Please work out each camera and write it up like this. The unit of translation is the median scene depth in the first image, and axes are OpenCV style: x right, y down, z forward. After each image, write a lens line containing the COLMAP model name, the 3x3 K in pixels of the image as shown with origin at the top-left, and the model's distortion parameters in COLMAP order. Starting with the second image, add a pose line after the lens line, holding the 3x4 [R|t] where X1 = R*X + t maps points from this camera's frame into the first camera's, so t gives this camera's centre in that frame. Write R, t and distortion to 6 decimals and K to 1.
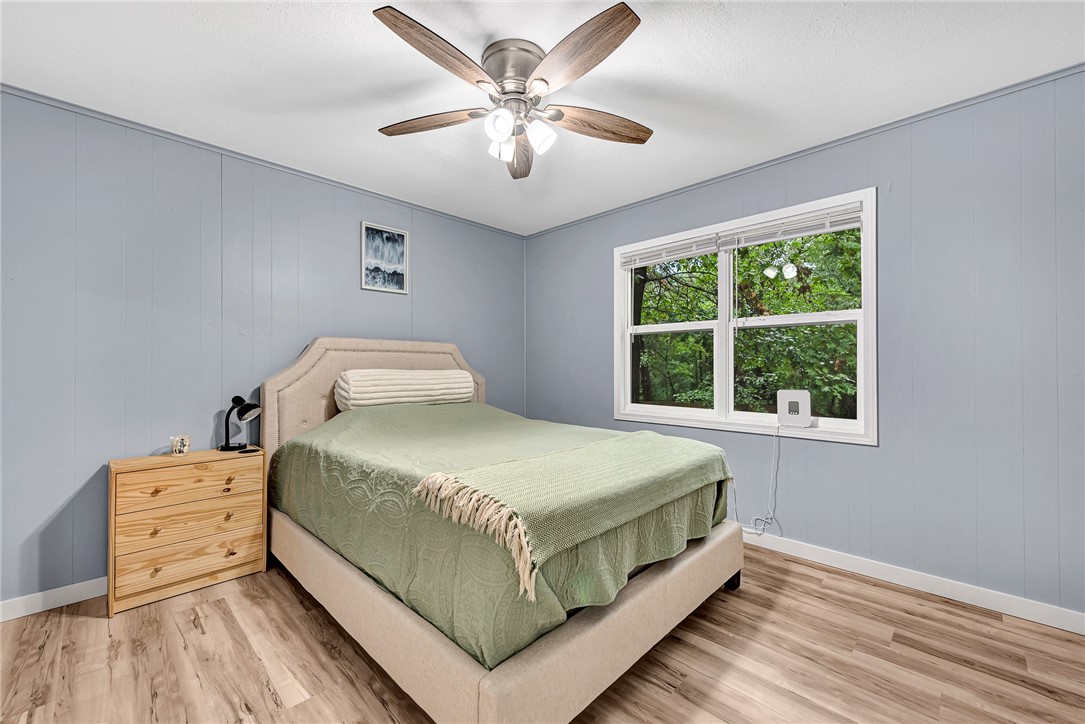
lens RADIAL K [[433.0, 0, 546.6], [0, 433.0, 363.8], [0, 0, 1]] dist [0.015253, -0.004940]
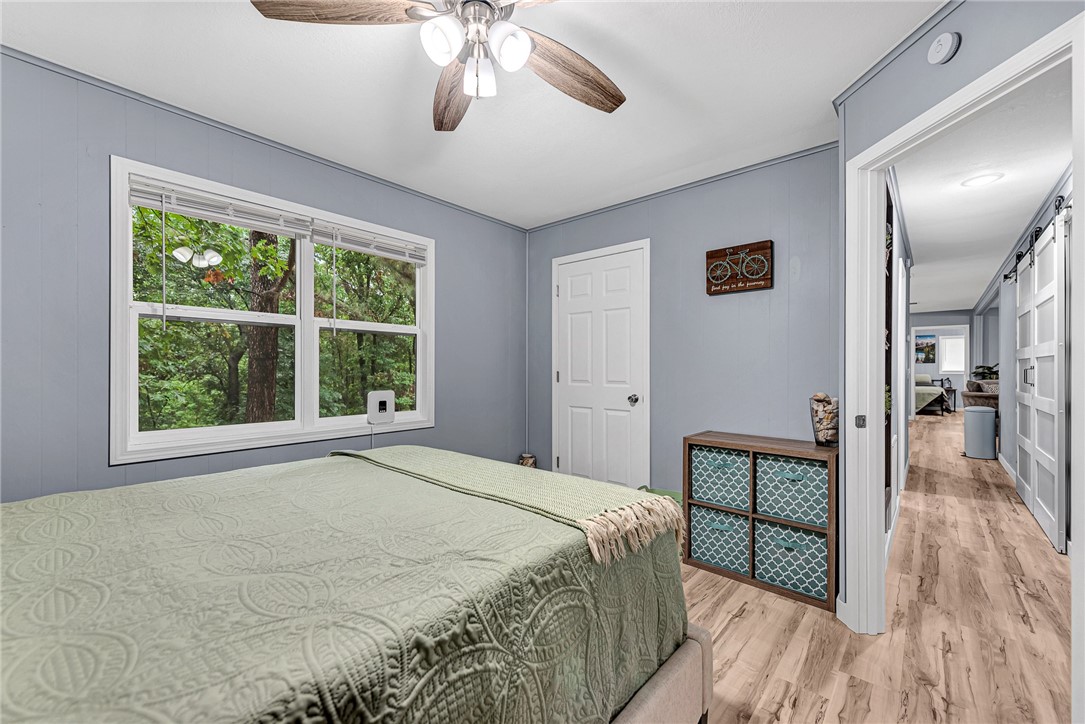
lens RADIAL K [[433.0, 0, 543.2], [0, 433.0, 365.7], [0, 0, 1]] dist [0.015253, -0.004940]
pose [[-0.041931, 0.005145, 0.999107, -0.550232], [-0.009023, 0.999944, -0.005528, -0.001169], [-0.999080, -0.009246, -0.041883, 0.616098]]
